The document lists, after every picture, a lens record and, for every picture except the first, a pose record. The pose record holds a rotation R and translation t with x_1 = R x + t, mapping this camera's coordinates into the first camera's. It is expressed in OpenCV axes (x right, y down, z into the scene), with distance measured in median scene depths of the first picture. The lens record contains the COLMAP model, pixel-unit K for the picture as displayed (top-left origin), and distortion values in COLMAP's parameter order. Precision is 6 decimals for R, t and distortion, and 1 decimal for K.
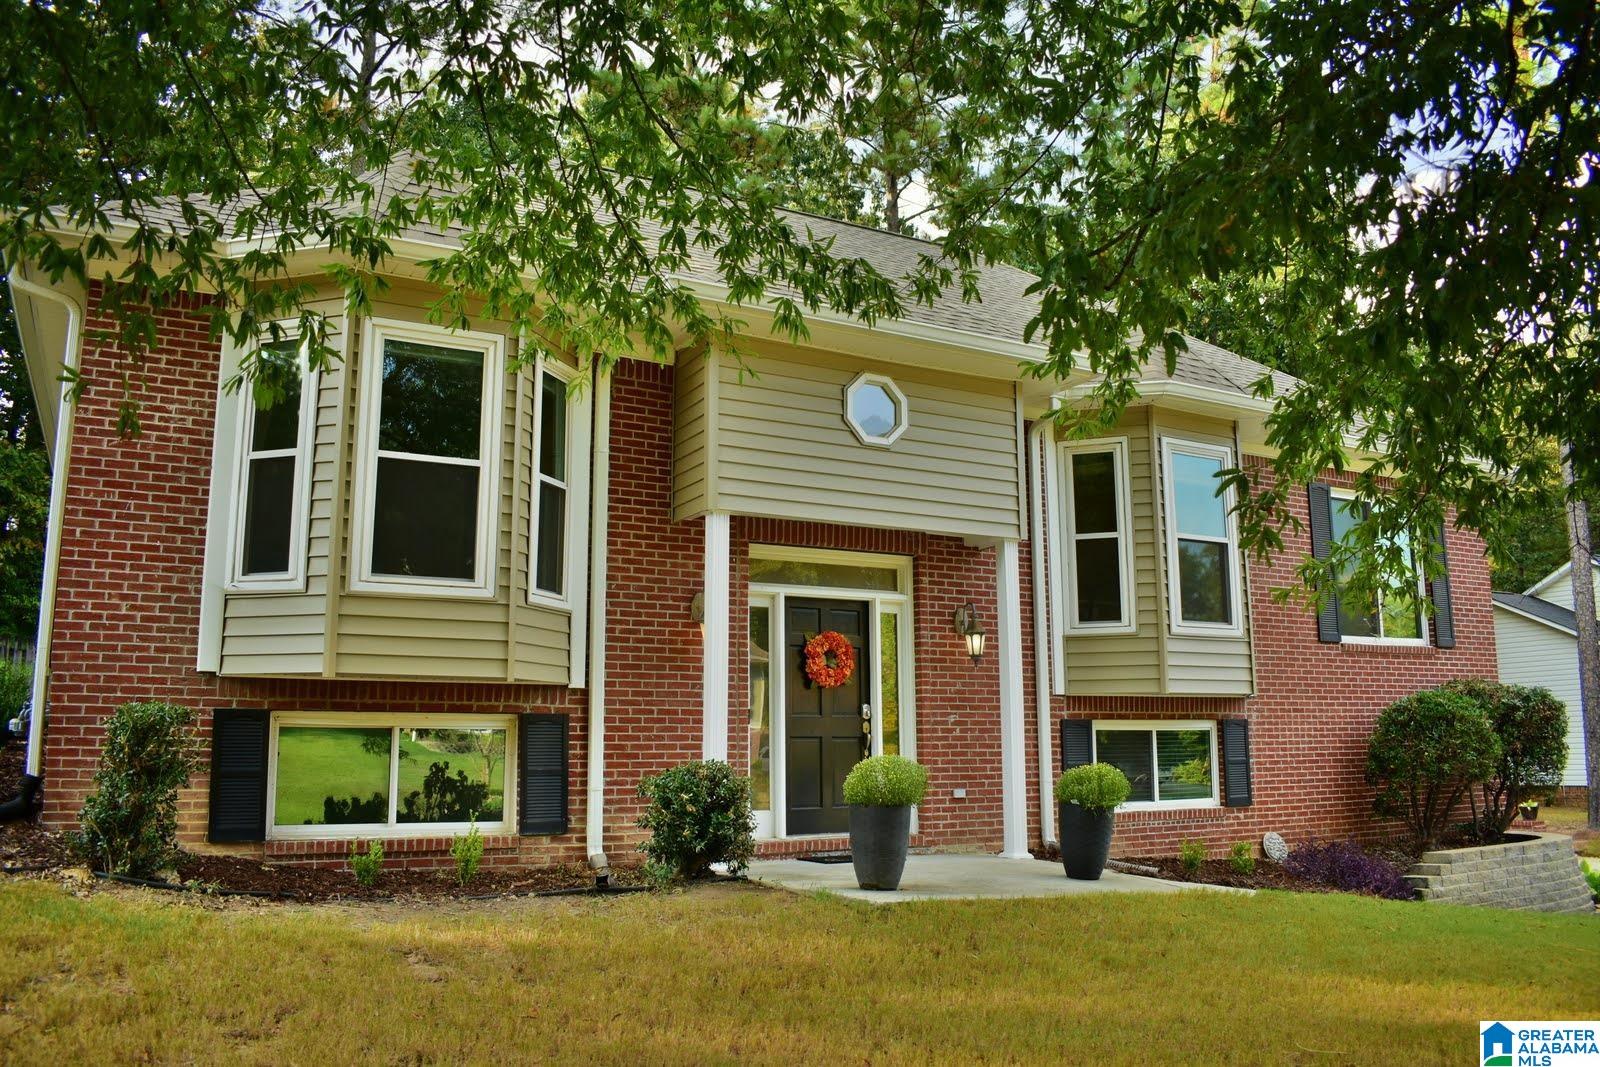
lens RADIAL K [[1249.7, 0, 800.0], [0, 1249.7, 533.5], [0, 0, 1]] dist [-0.079468, 0.001055]
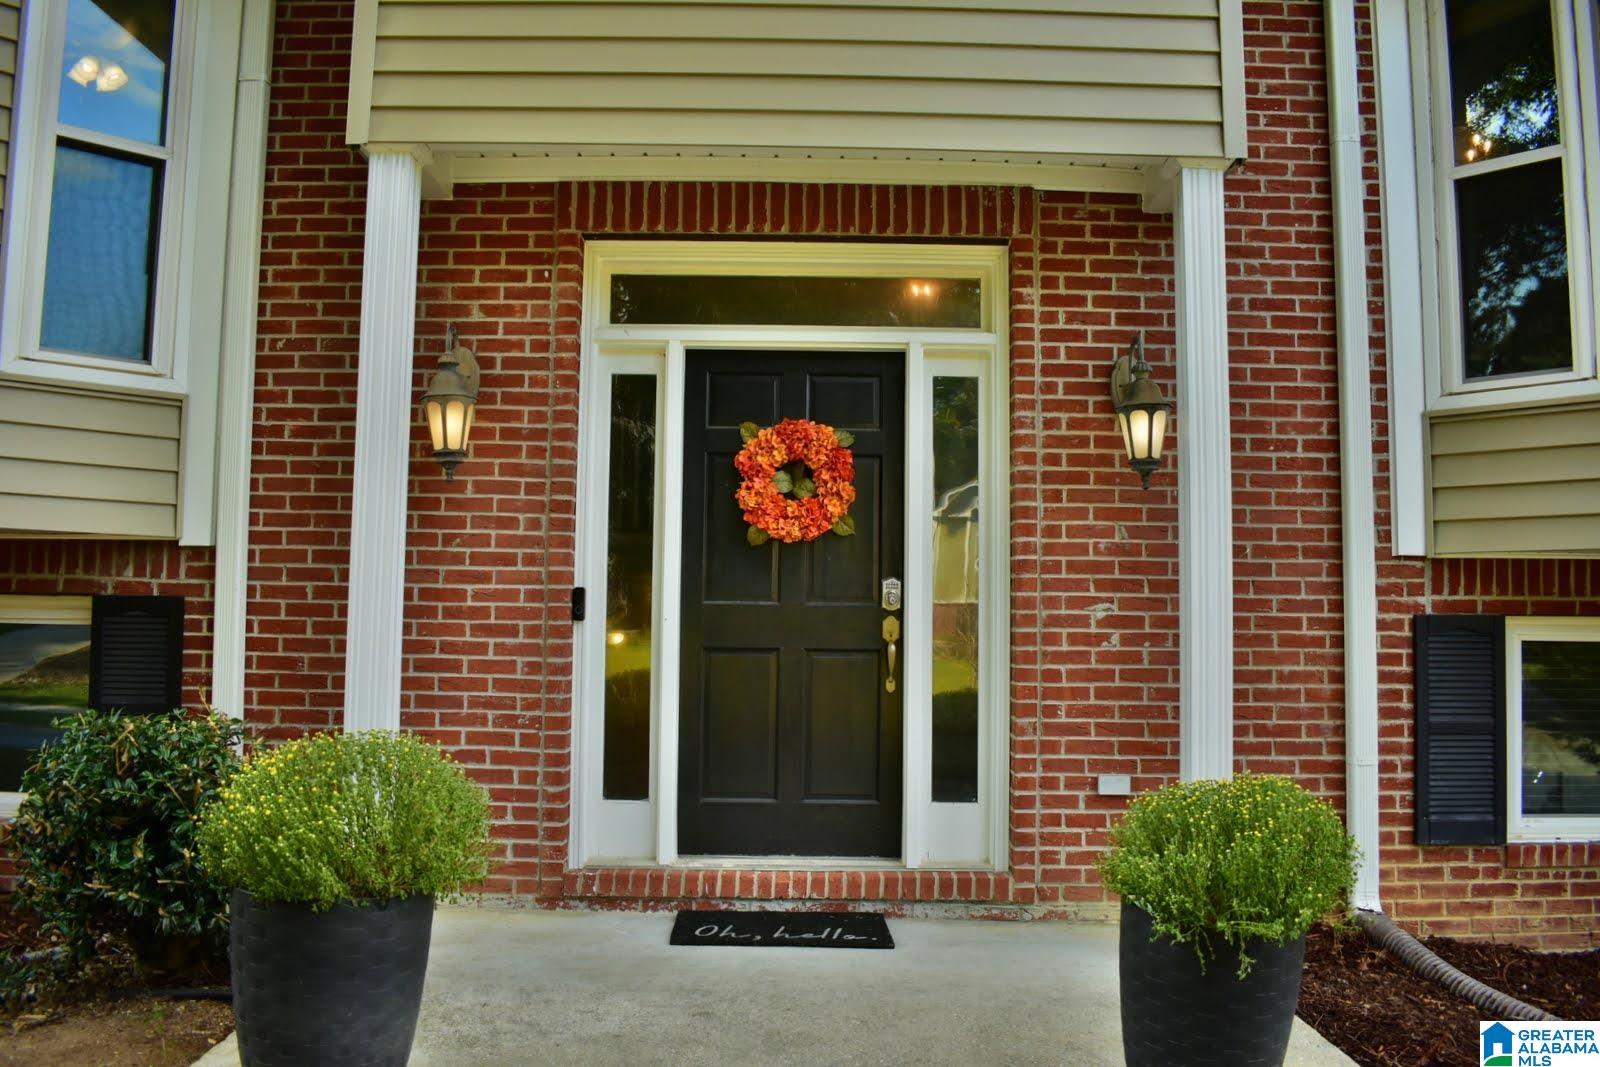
lens RADIAL K [[1249.7, 0, 800.0], [0, 1249.7, 533.5], [0, 0, 1]] dist [-0.079468, 0.001055]
pose [[0.882350, -0.017803, -0.470256, 0.235400], [0.063439, 0.994662, 0.081376, 0.081102], [0.466297, -0.101635, 0.878770, 0.583183]]
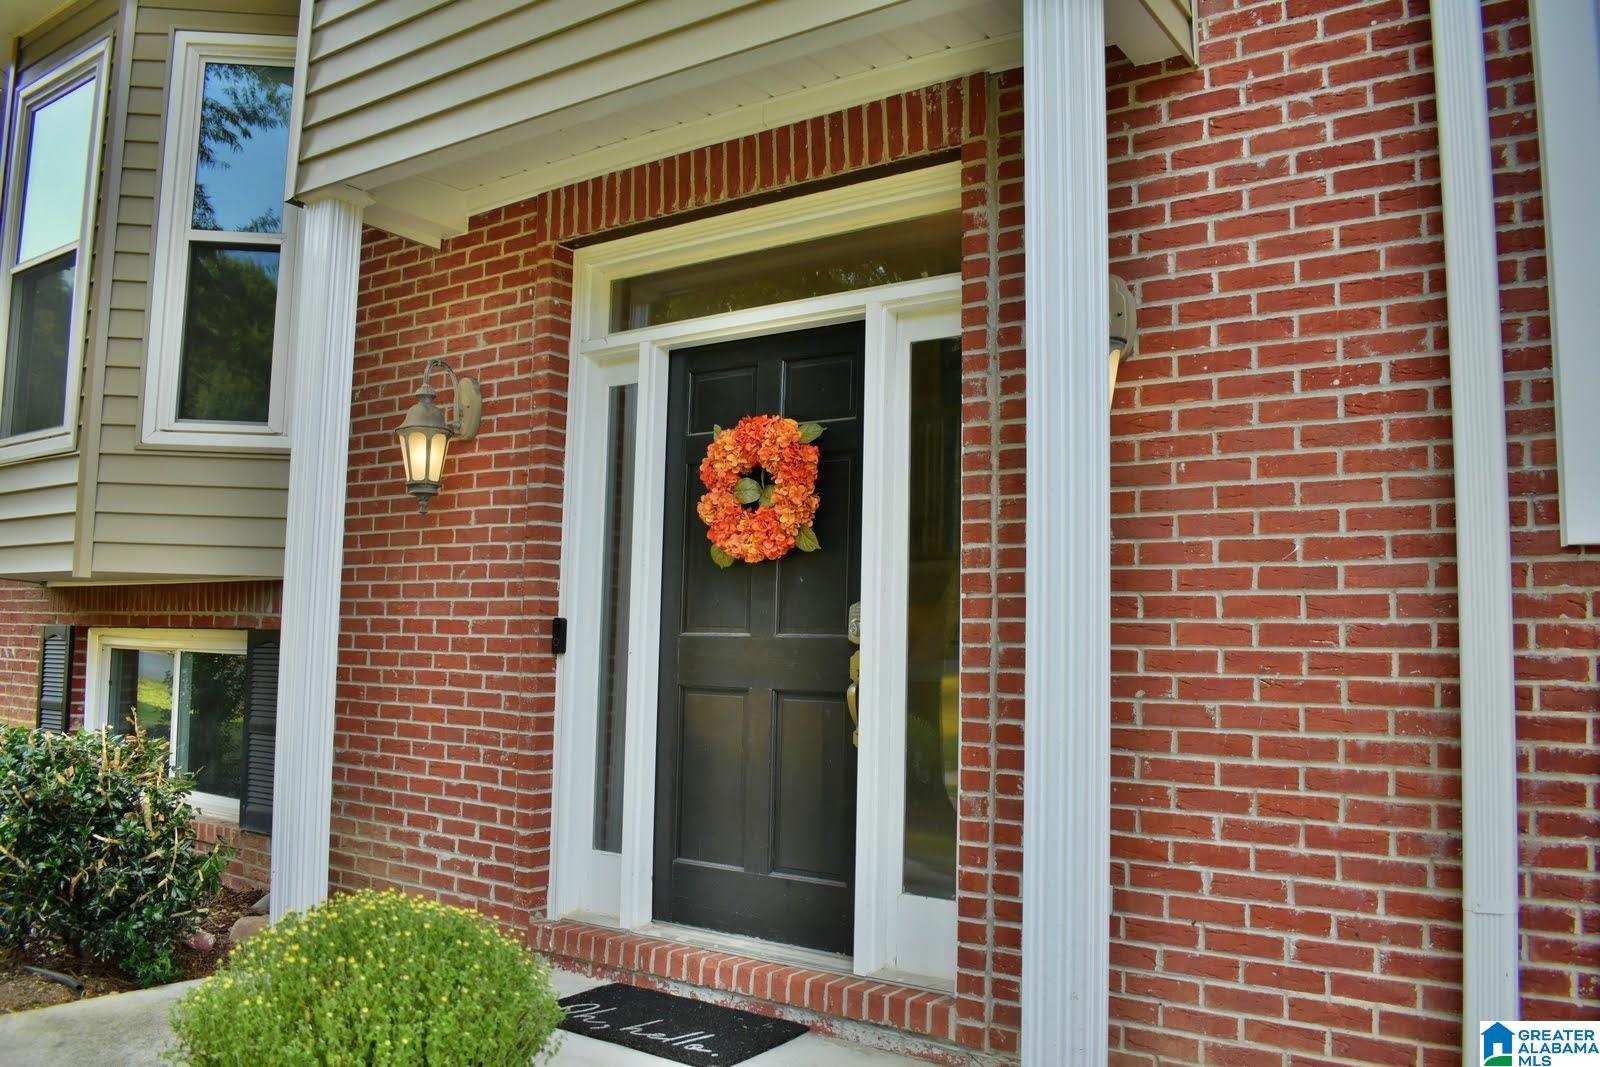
lens RADIAL K [[1249.7, 0, 800.0], [0, 1249.7, 533.5], [0, 0, 1]] dist [-0.079468, 0.001055]
pose [[0.452173, -0.067986, -0.889335, 0.363138], [0.130481, 0.991406, -0.009447, 0.117383], [0.882334, -0.111770, 0.457158, 0.816289]]
